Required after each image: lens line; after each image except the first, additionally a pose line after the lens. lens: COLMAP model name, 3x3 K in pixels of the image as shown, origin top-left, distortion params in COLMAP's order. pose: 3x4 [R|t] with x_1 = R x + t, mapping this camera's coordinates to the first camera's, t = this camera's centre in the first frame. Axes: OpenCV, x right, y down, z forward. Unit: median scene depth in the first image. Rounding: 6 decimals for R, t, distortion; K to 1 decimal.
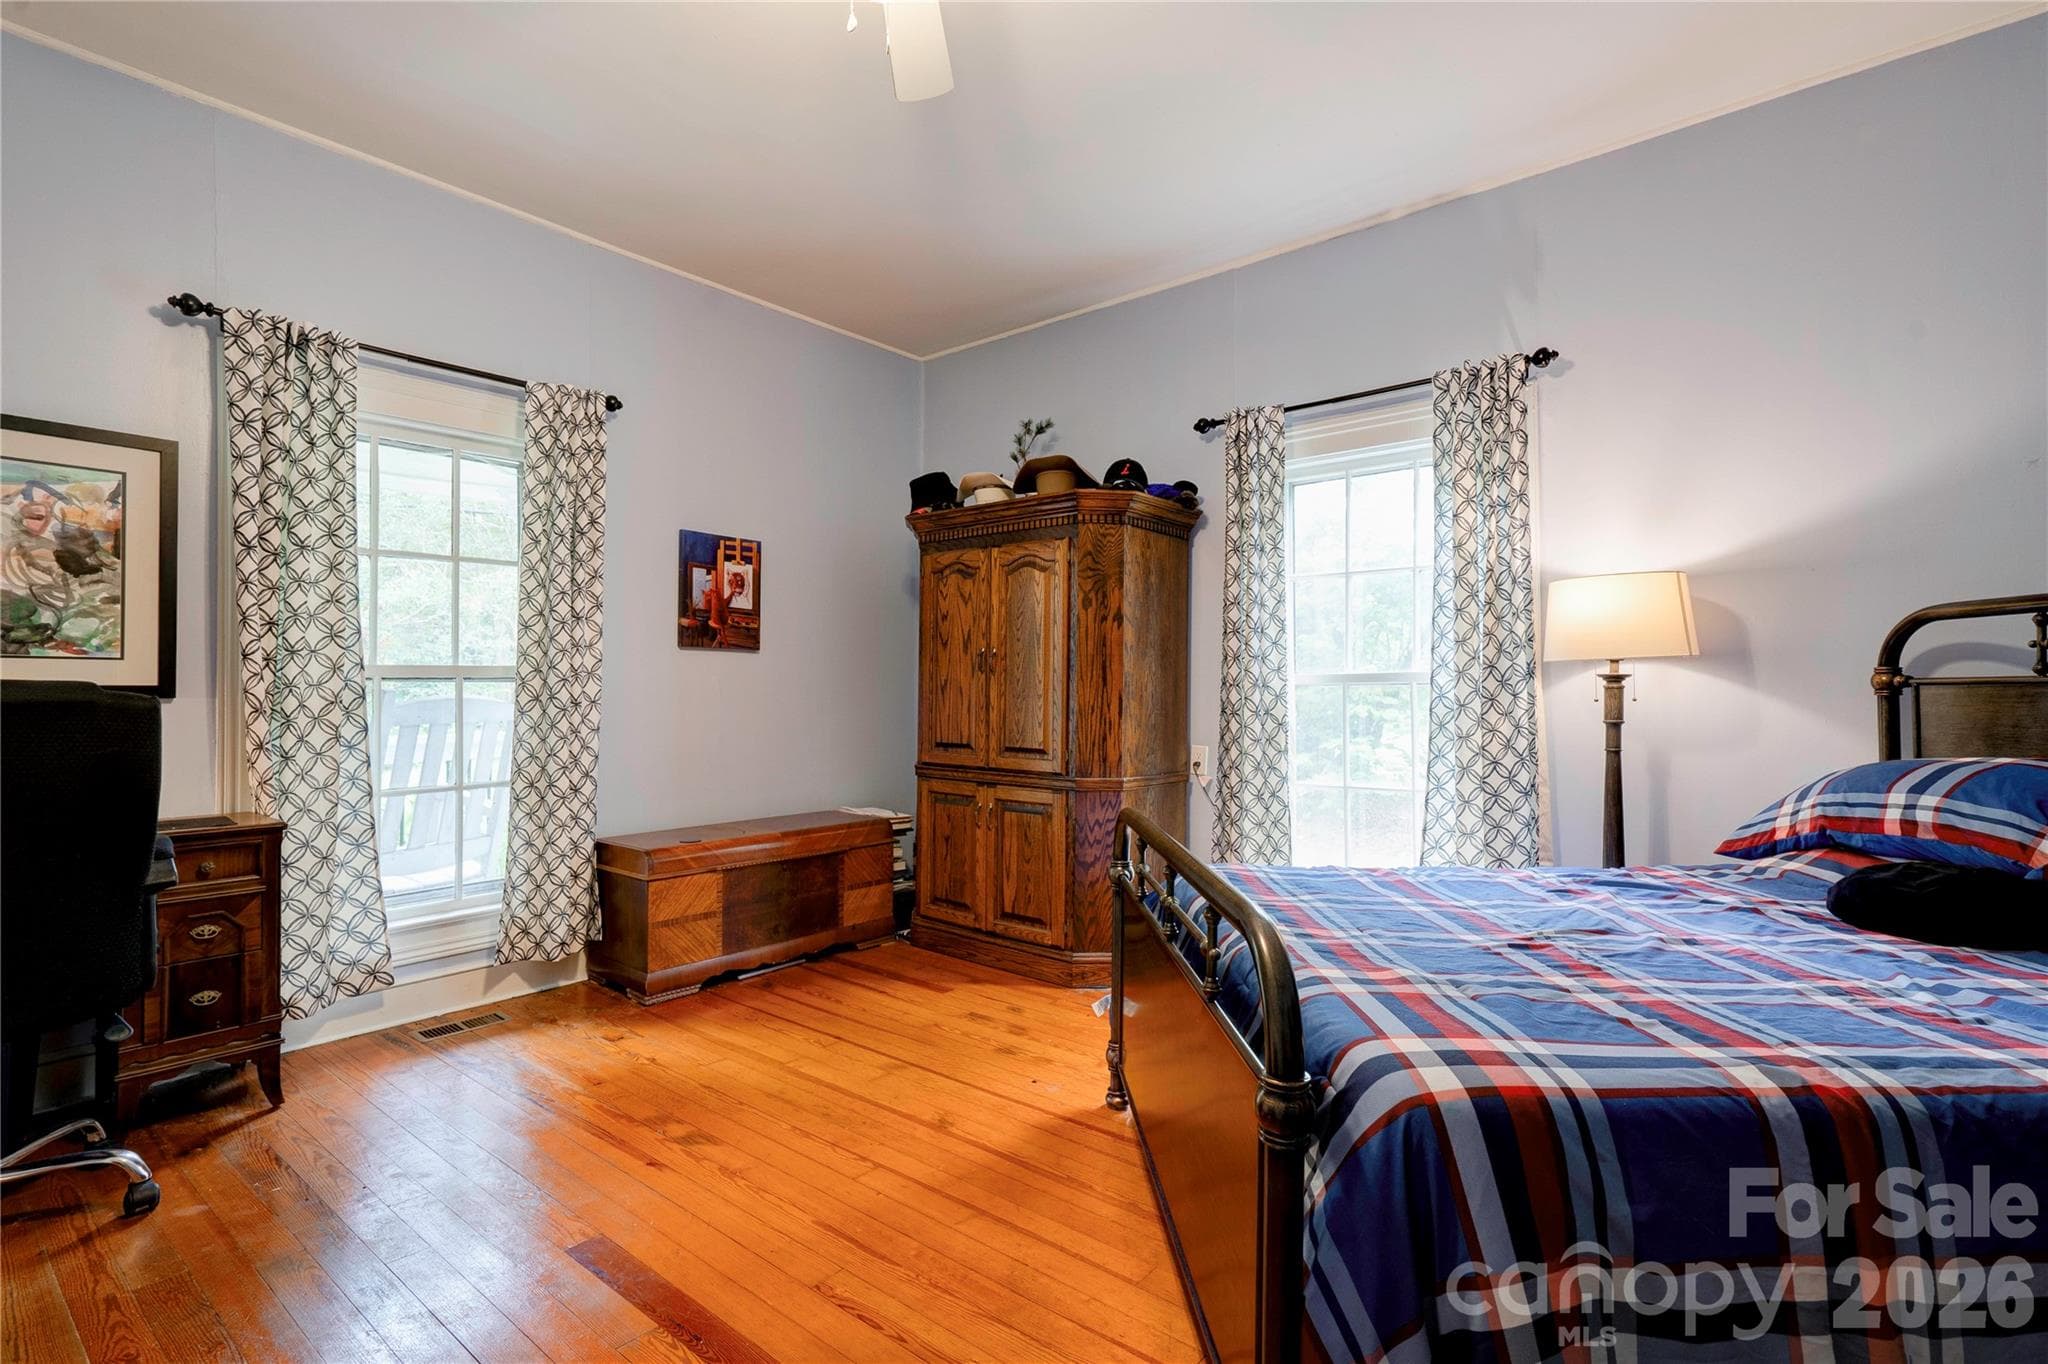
lens RADIAL K [[969.8, 0, 1016.6], [0, 969.8, 678.1], [0, 0, 1]] dist [-0.005994, 0.015127]
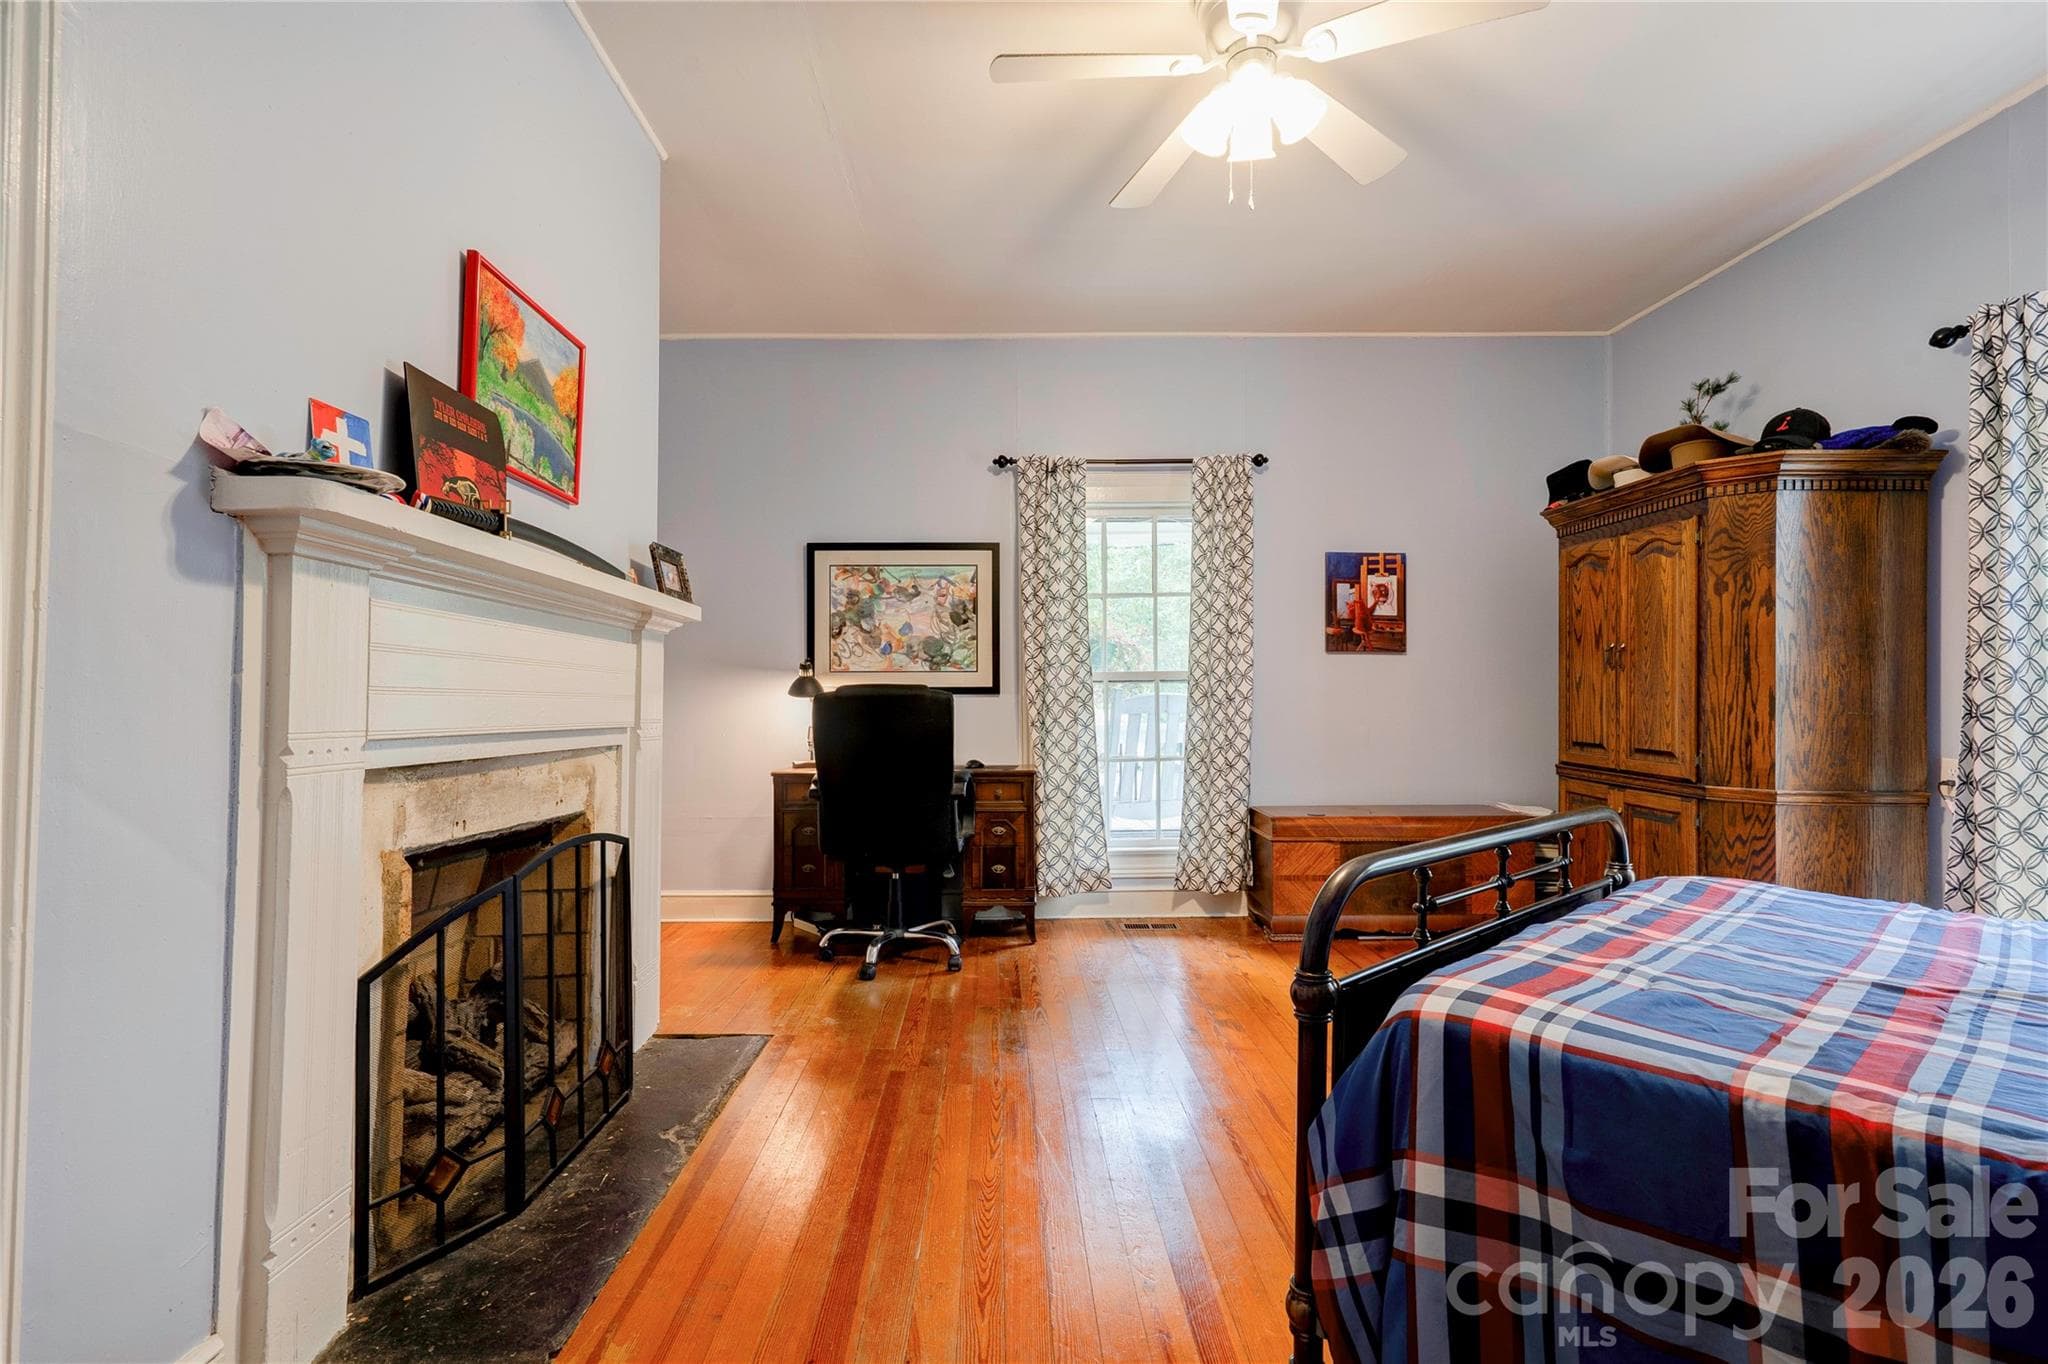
lens RADIAL K [[956.9, 0, 1008.4], [0, 956.9, 675.8], [0, 0, 1]] dist [-0.010124, 0.016038]
pose [[0.652099, -0.014377, -0.757998, 0.317197], [0.011915, 0.999891, -0.008715, 0.002673], [0.758041, -0.003349, 0.652199, -0.056981]]
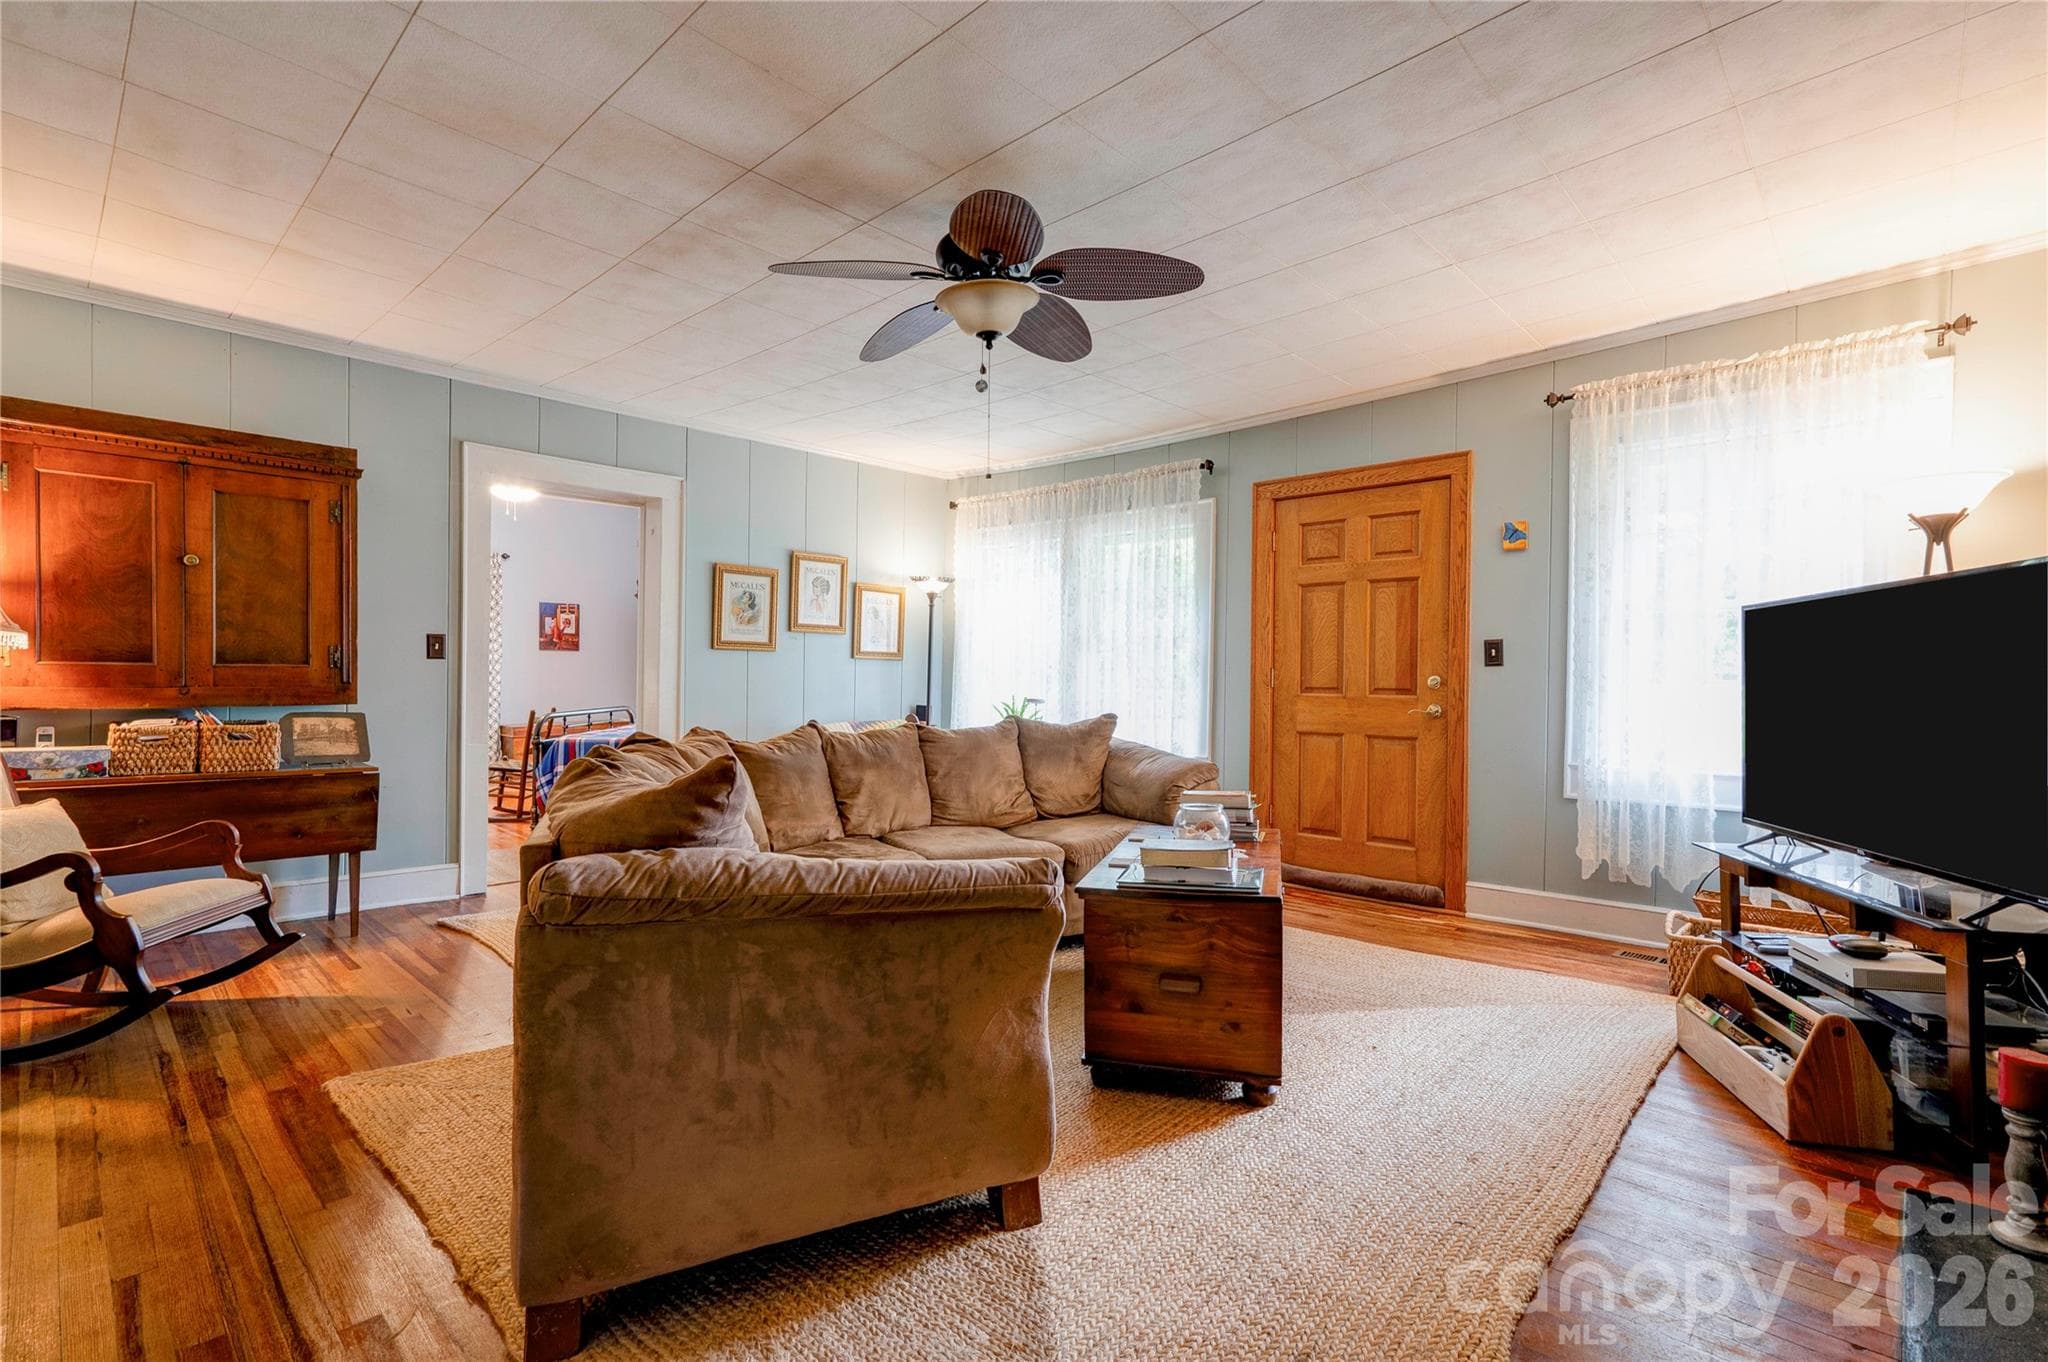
lens RADIAL K [[969.8, 0, 1016.6], [0, 969.8, 677.1], [0, 0, 1]] dist [-0.005994, 0.015127]
pose [[0.996212, -0.003506, -0.086891, 1.203621], [0.005145, 0.999813, 0.018641, -0.003493], [0.086809, -0.019017, 0.996043, -1.509068]]
